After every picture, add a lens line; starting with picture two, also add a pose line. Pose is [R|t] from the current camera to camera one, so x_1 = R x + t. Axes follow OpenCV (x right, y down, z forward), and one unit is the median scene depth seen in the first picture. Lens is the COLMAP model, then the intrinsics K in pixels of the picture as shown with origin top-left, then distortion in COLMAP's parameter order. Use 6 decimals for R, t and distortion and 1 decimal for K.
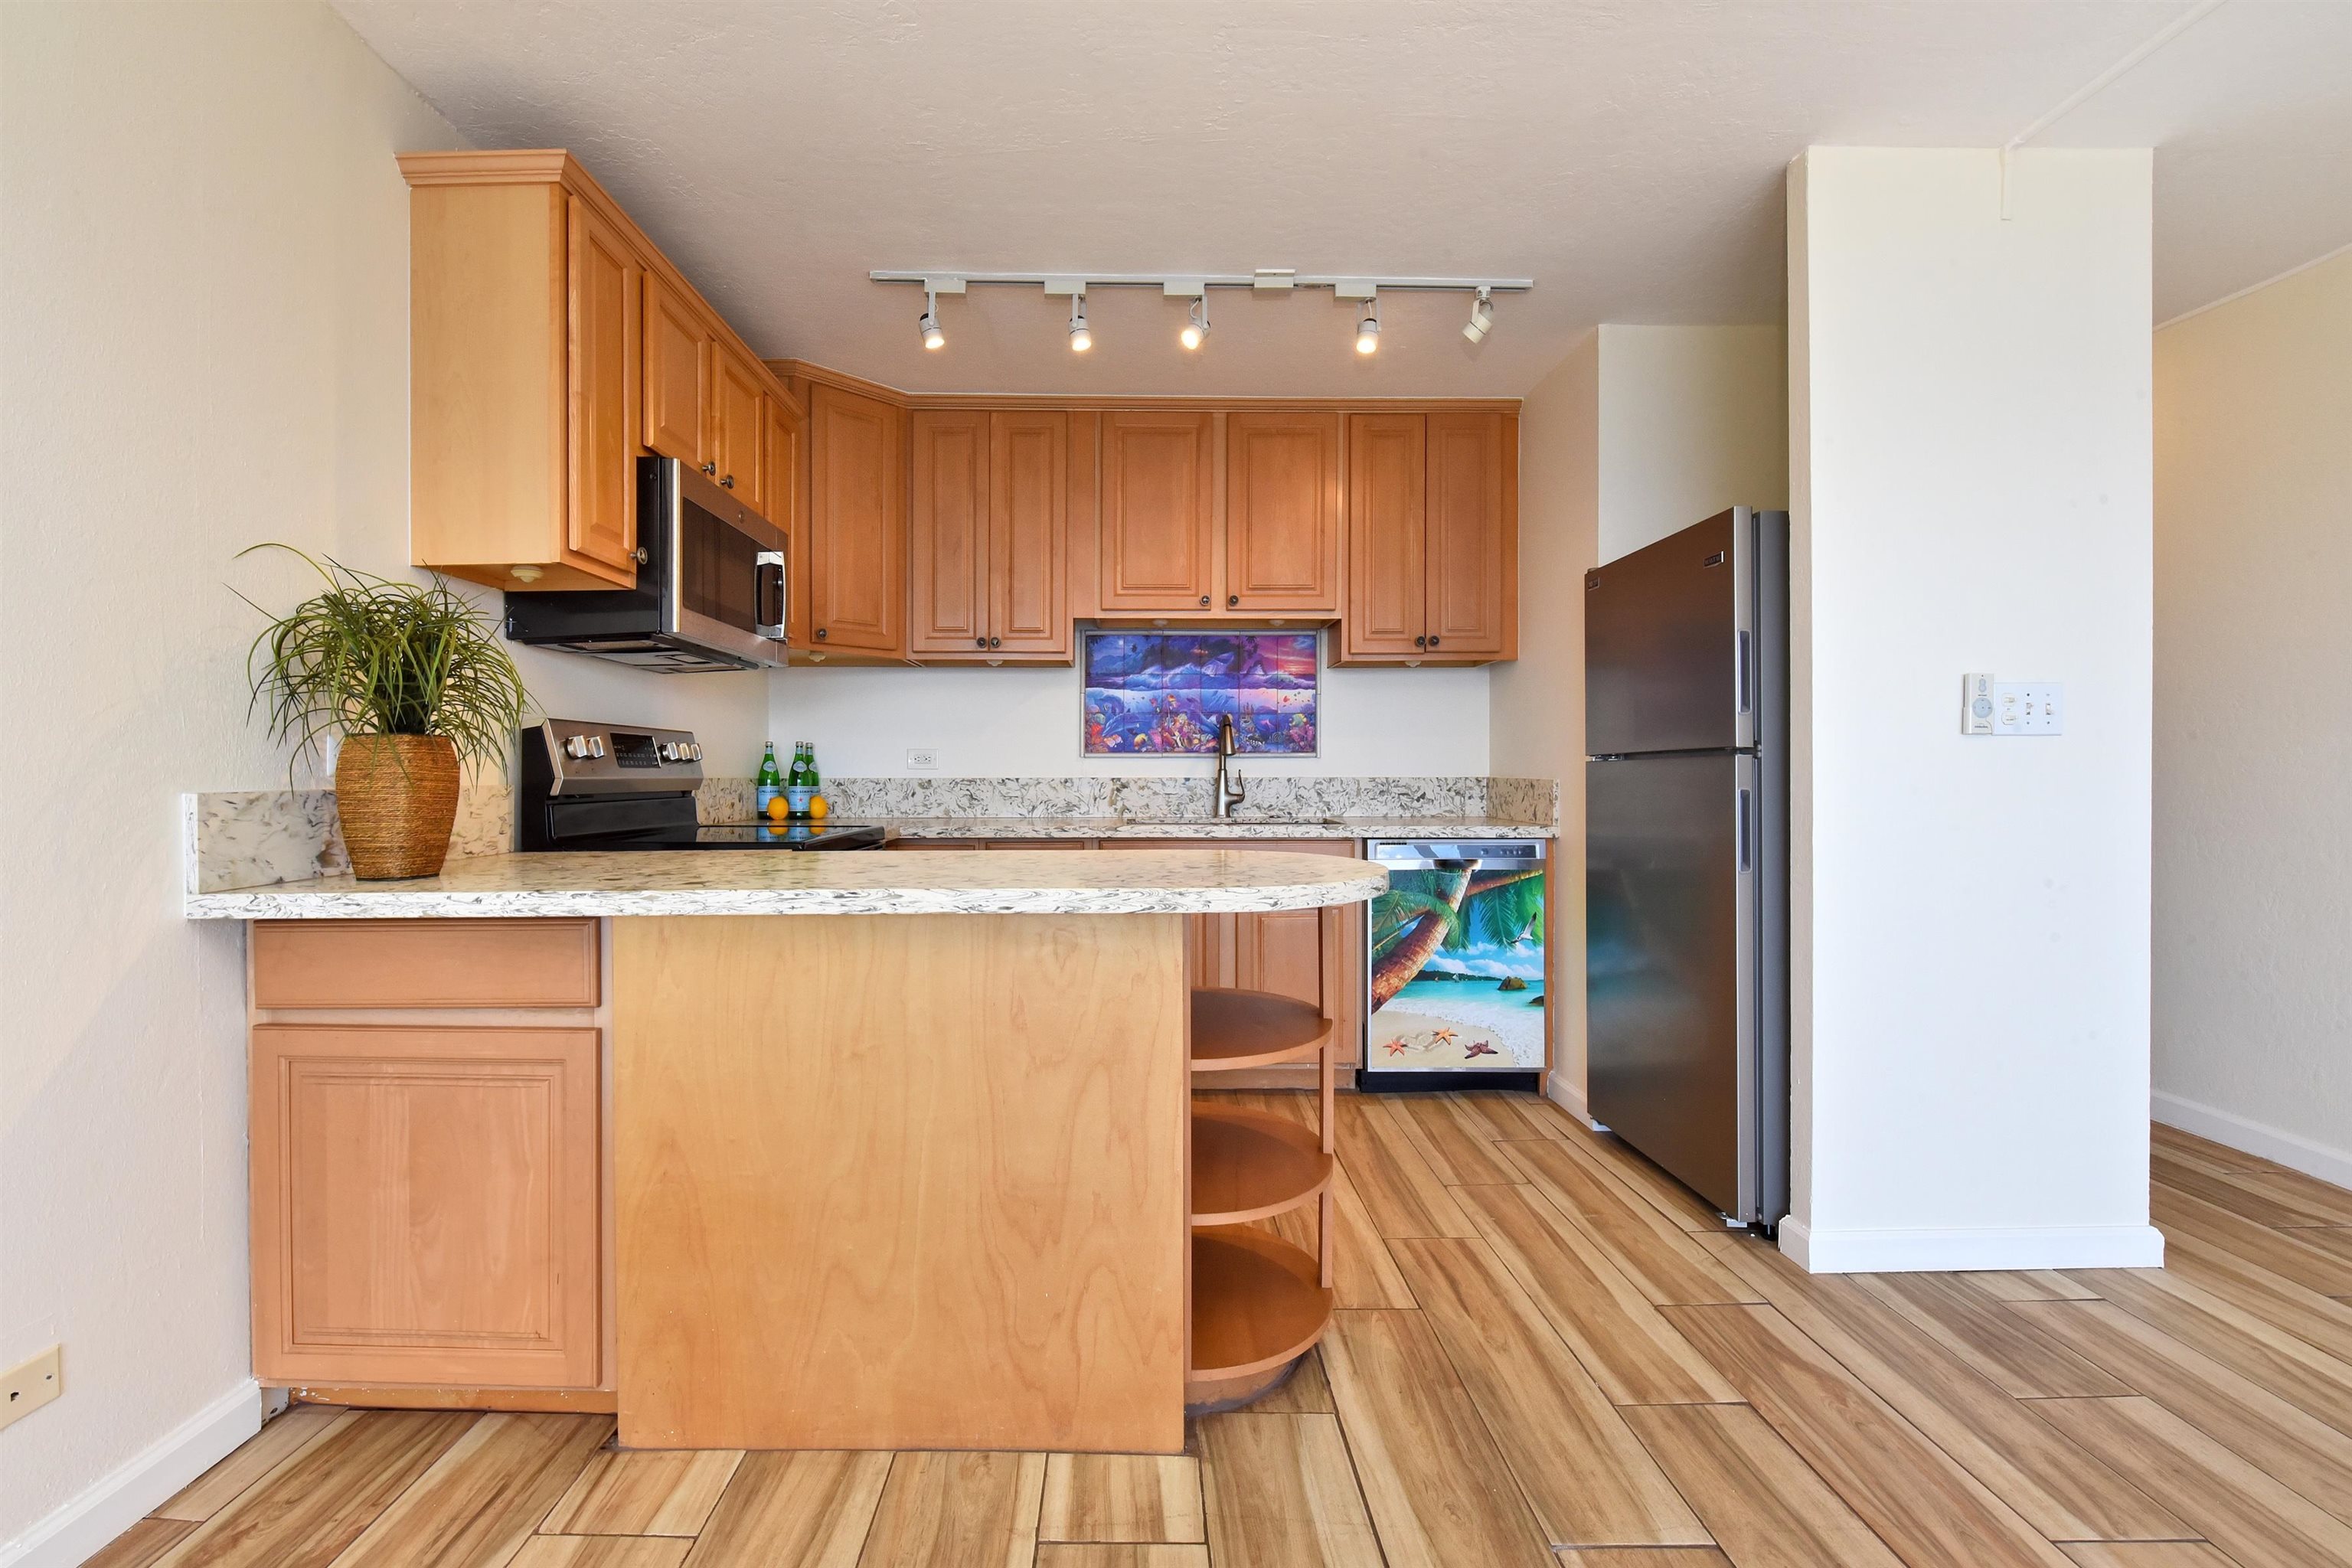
lens RADIAL K [[958.4, 0, 1122.8], [0, 958.4, 770.3], [0, 0, 1]] dist [0.000090, 0.000117]
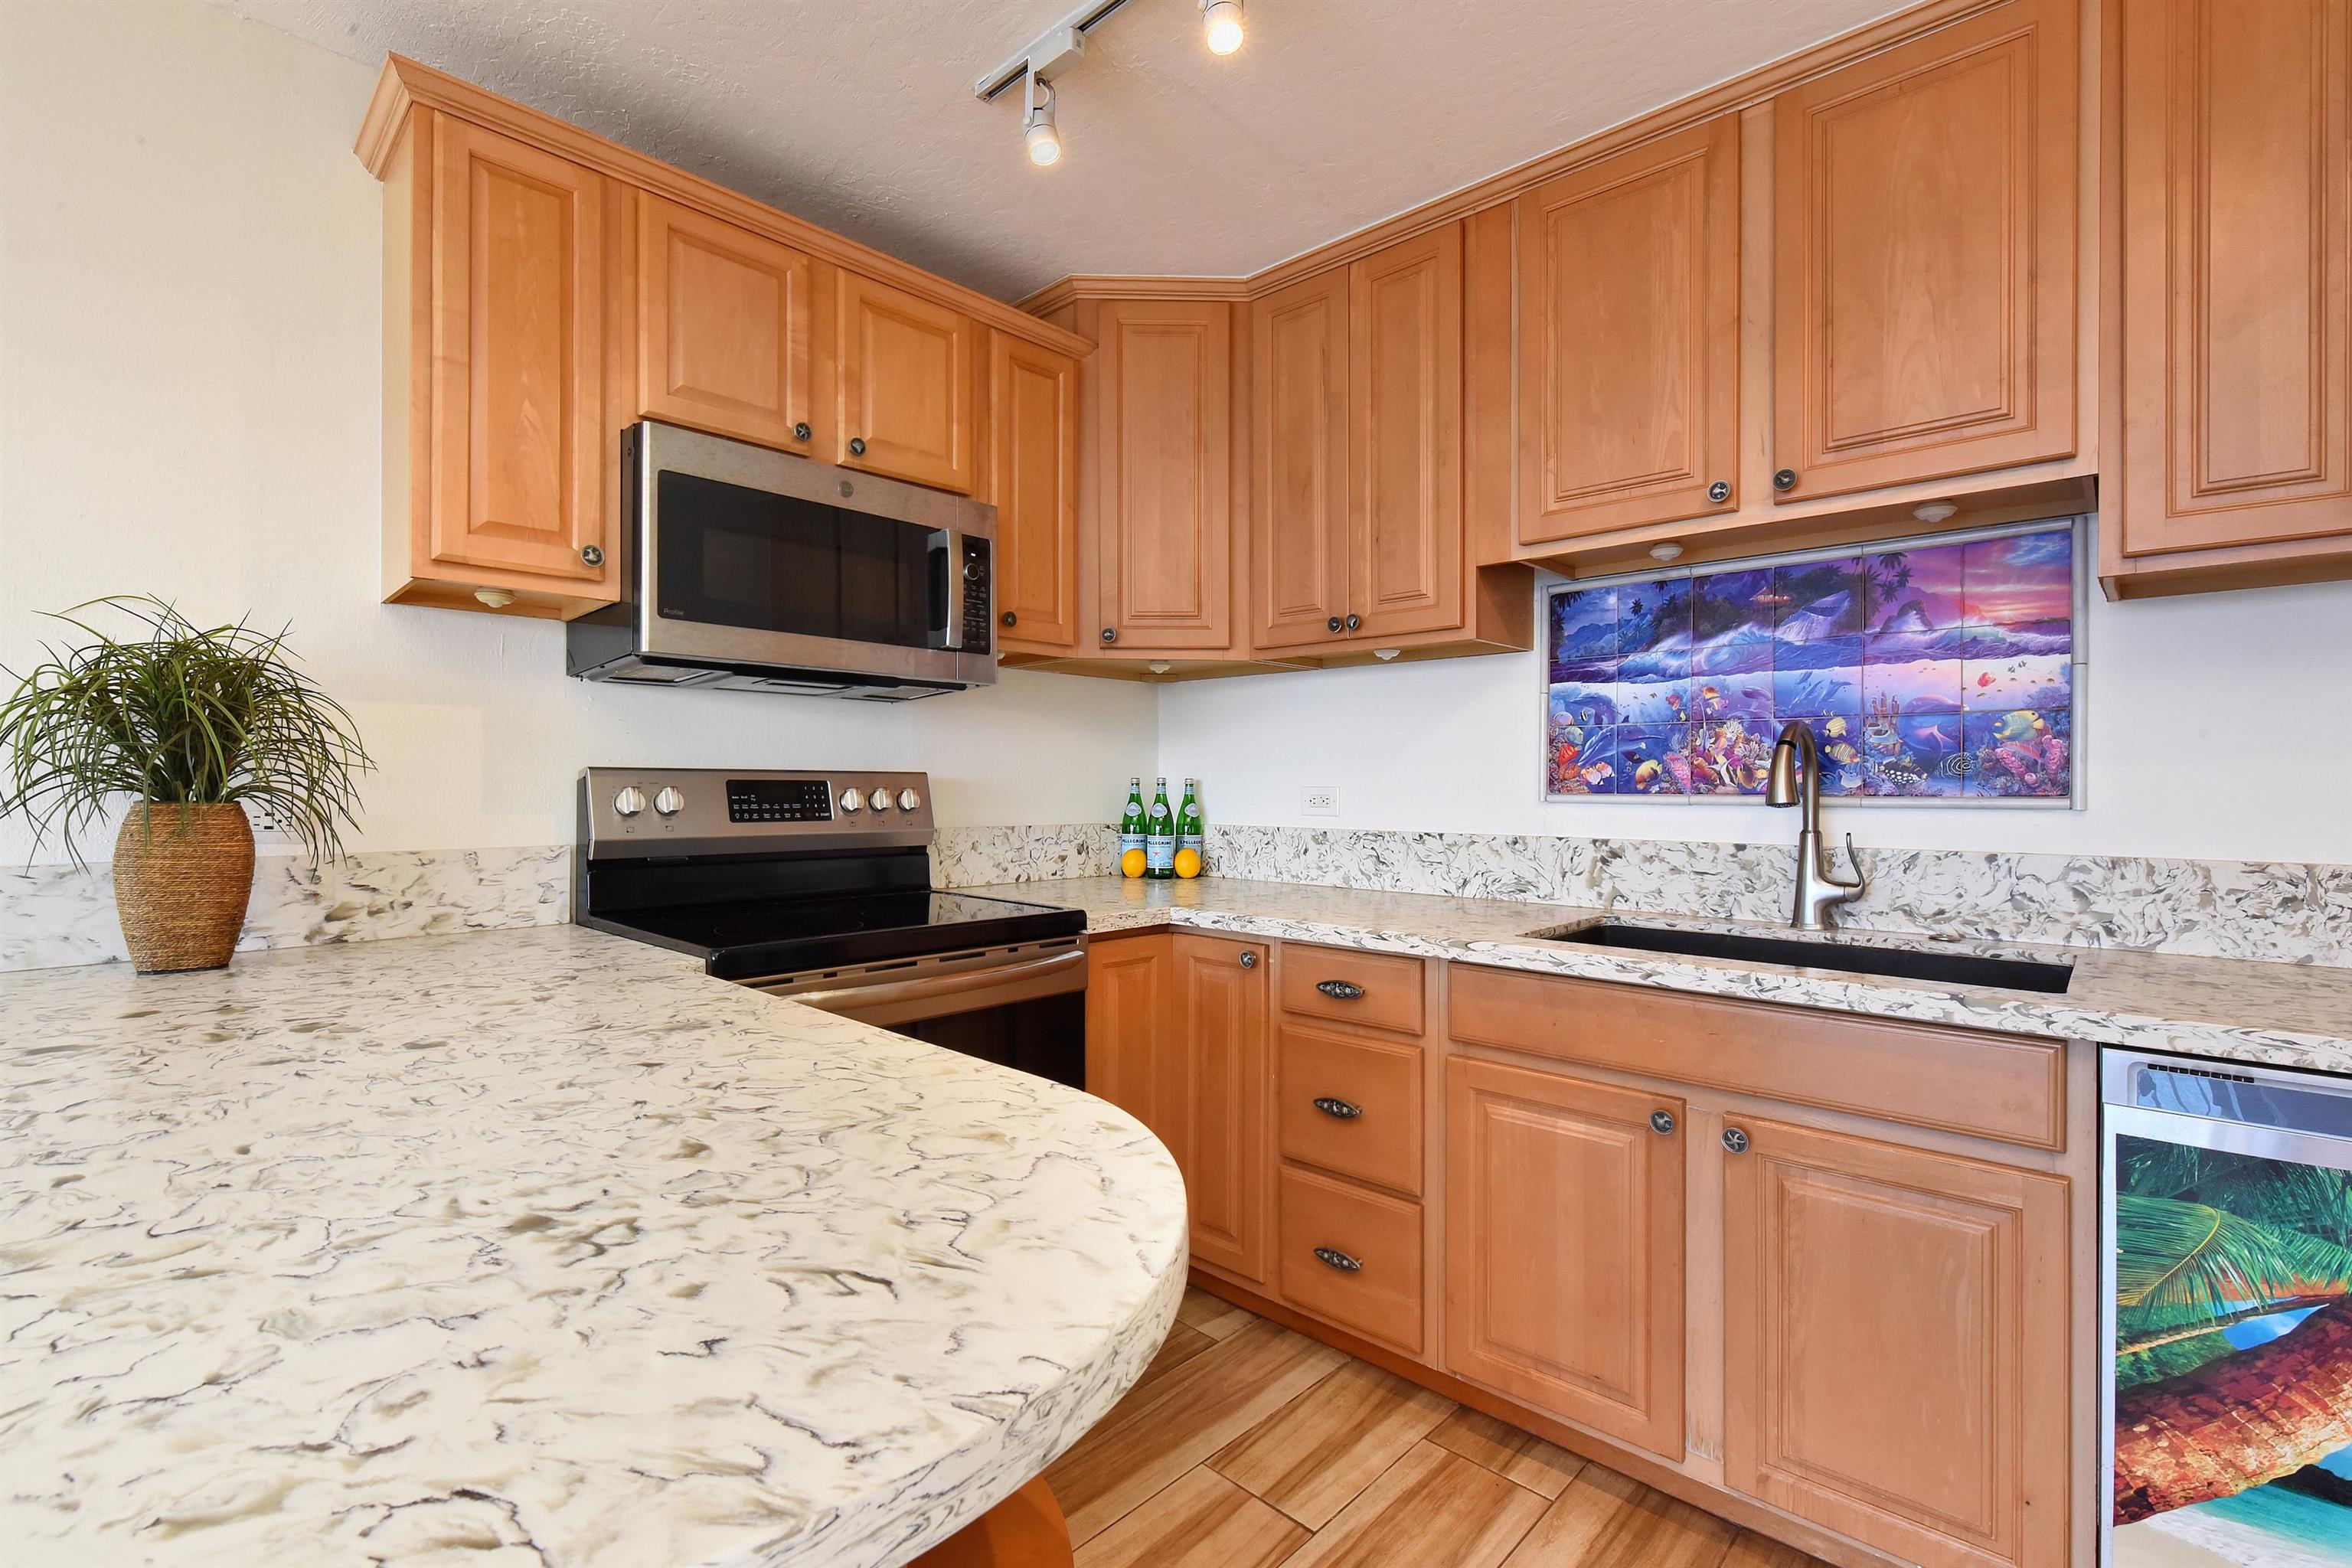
lens RADIAL K [[1001.9, 0, 1176.0], [0, 1001.9, 784.0], [0, 0, 1]] dist [-0.008889, -0.000258]
pose [[0.740607, 0.002046, -0.671935, 0.207669], [-0.004302, 0.999989, -0.001697, -0.022857], [0.671924, 0.004147, 0.740608, 0.399739]]
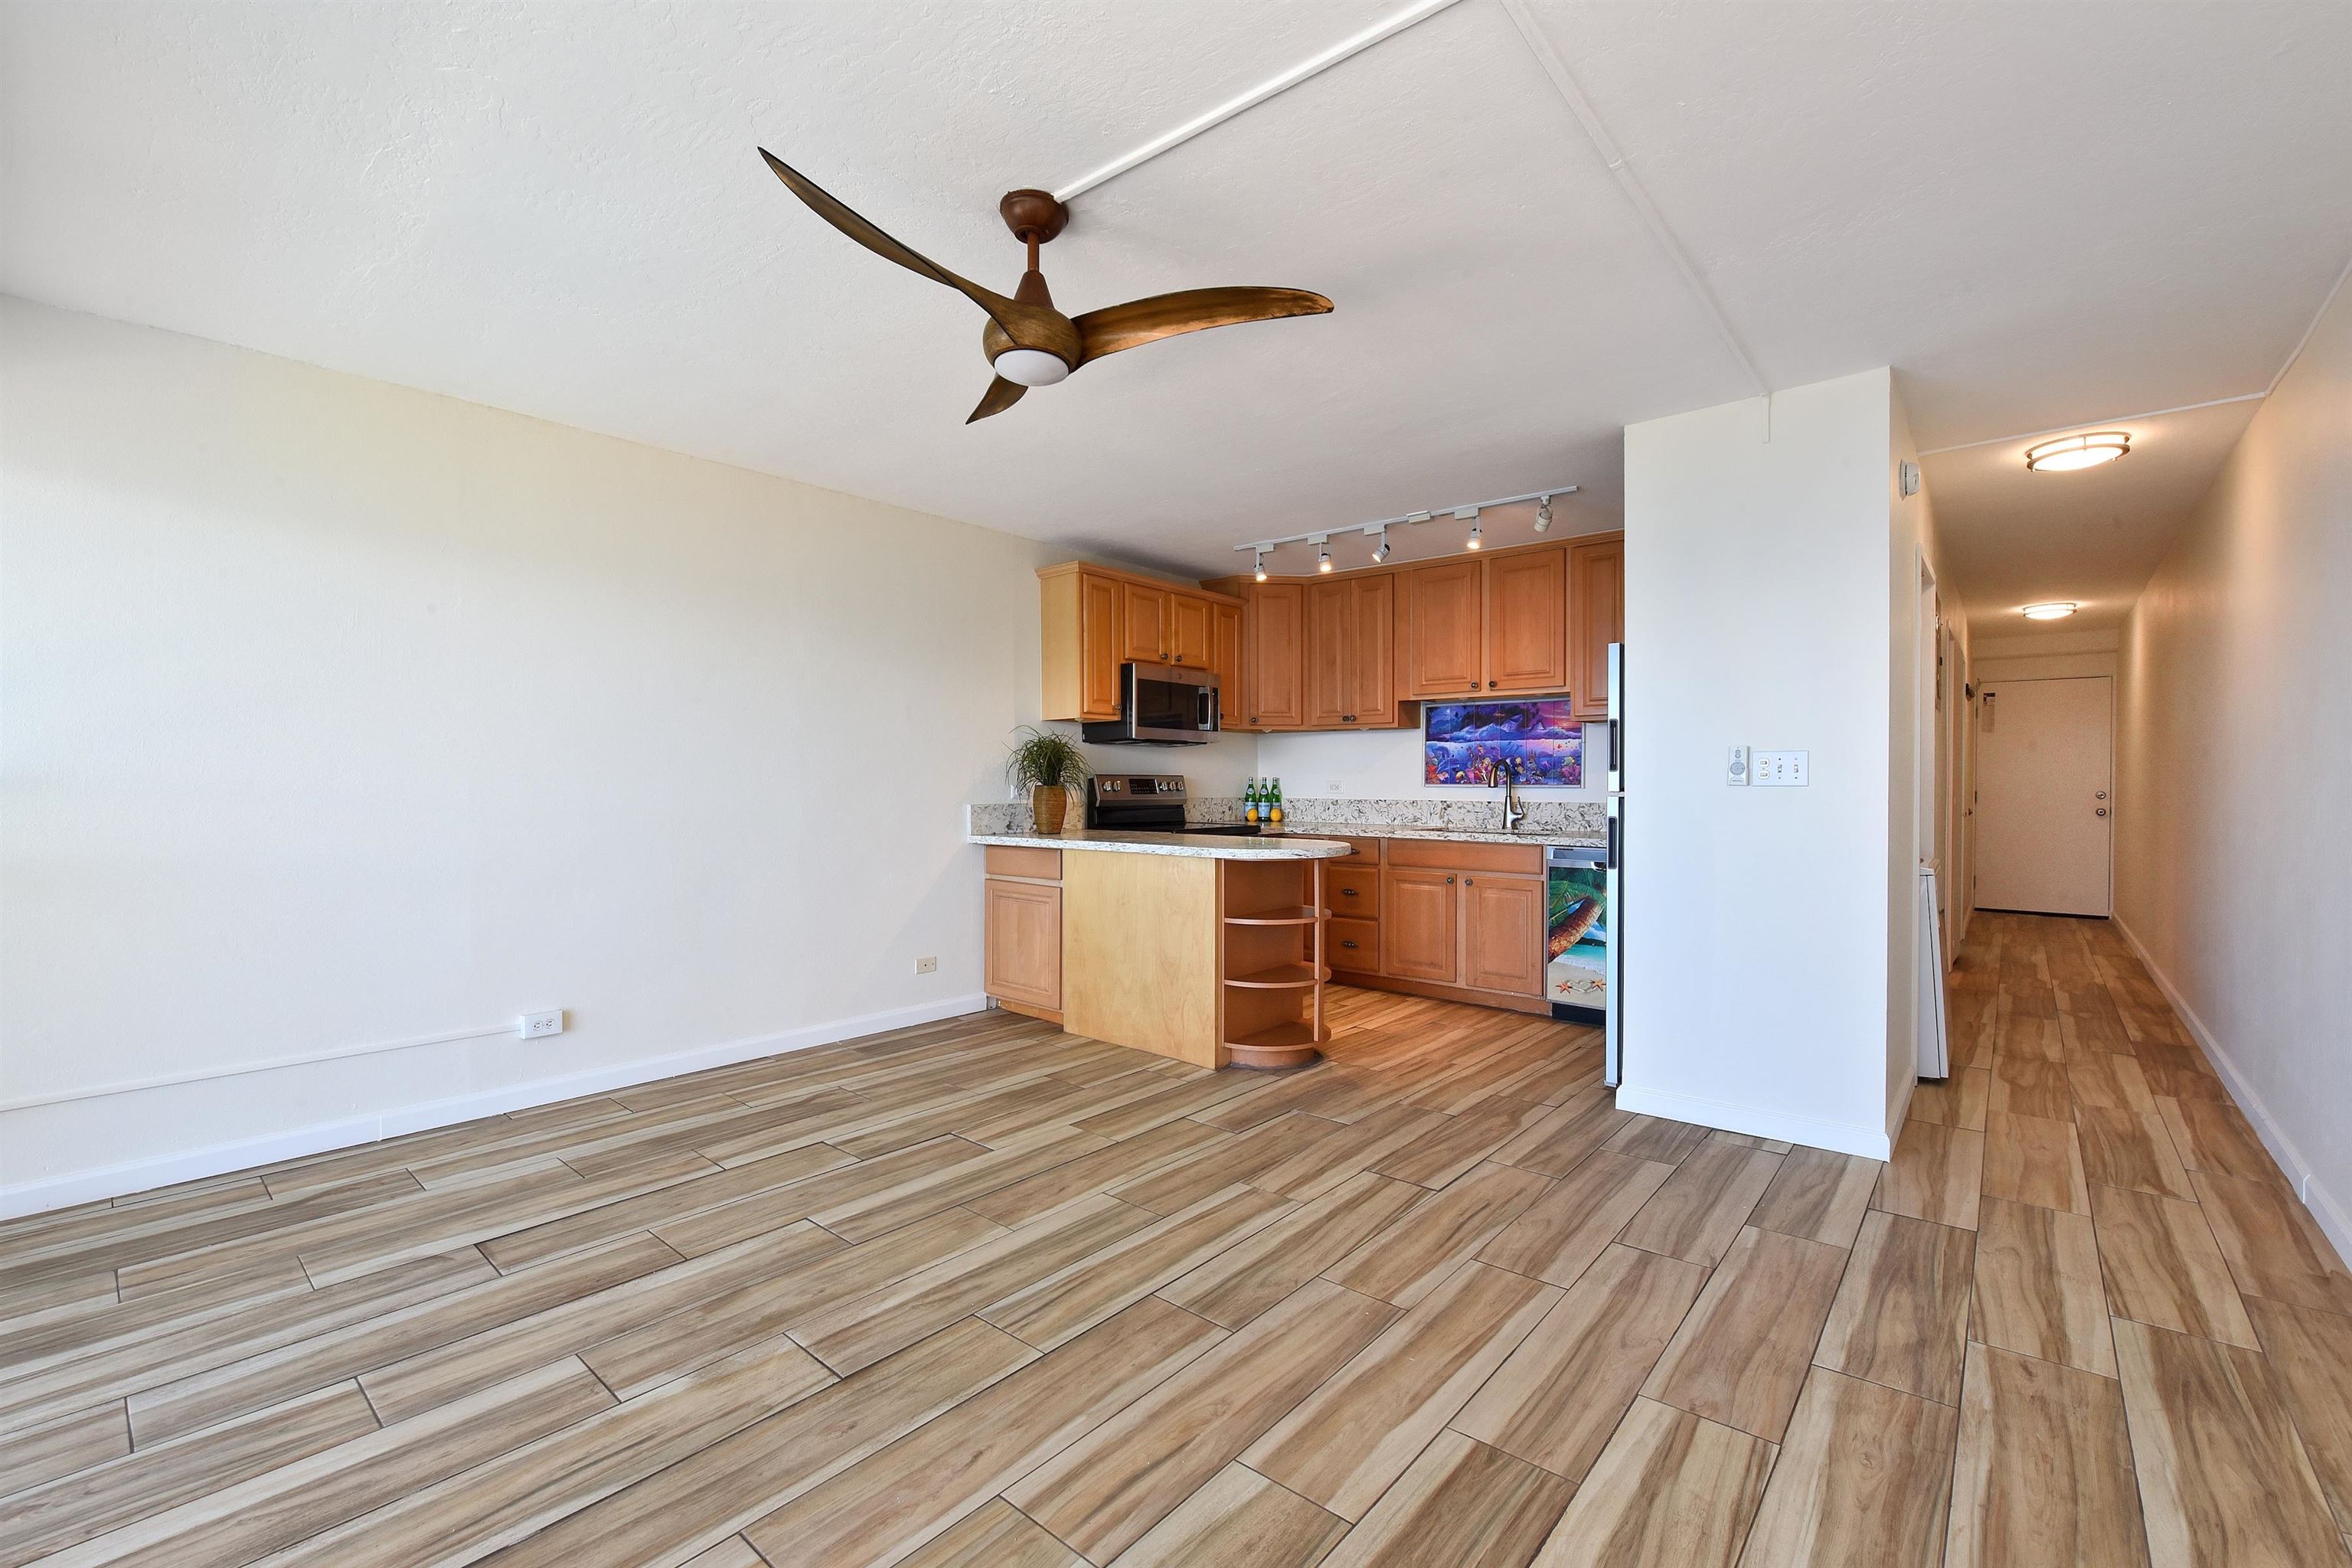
lens RADIAL K [[895.8, 0, 1233.7], [0, 895.8, 785.0], [0, 0, 1]] dist [-0.015641, -0.000117]
pose [[0.801013, 0.005922, -0.598617, 0.582566], [-0.003883, 0.999981, 0.004697, -0.022522], [0.598634, -0.001438, 0.801021, -0.336318]]
